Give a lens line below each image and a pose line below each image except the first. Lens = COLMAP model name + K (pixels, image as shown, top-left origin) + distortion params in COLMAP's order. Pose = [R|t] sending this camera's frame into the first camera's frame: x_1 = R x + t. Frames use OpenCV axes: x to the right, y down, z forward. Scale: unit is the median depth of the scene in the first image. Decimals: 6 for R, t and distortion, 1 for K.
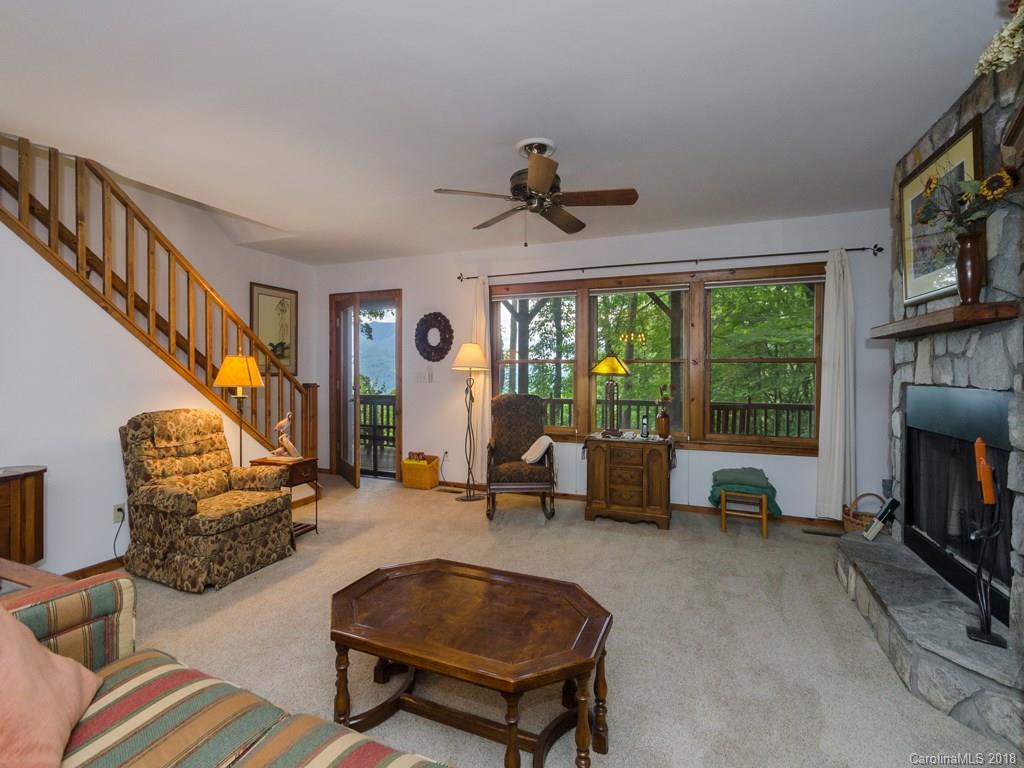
lens RADIAL K [[451.6, 0, 508.2], [0, 451.6, 374.3], [0, 0, 1]] dist [-0.005796, -0.000297]
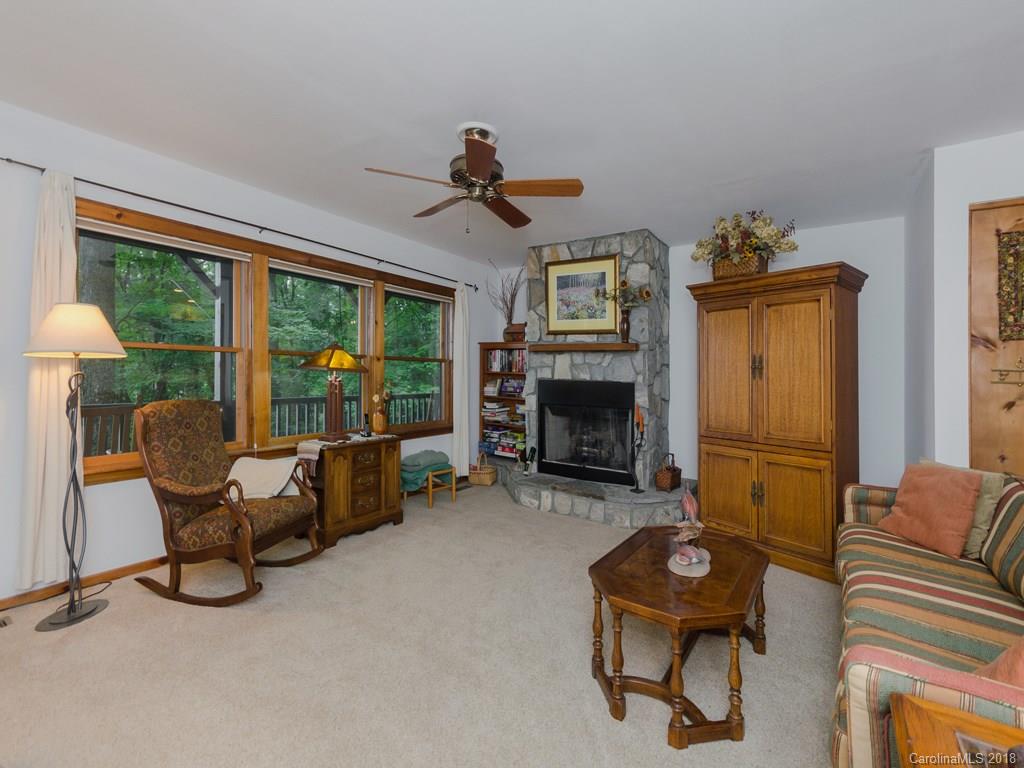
lens RADIAL K [[451.6, 0, 560.6], [0, 451.6, 366.9], [0, 0, 1]] dist [-0.005796, -0.000297]
pose [[0.167071, 0.014557, 0.985837, -0.730775], [-0.016306, 0.999795, -0.012000, -0.003408], [-0.985810, -0.014070, 0.167274, 0.581213]]
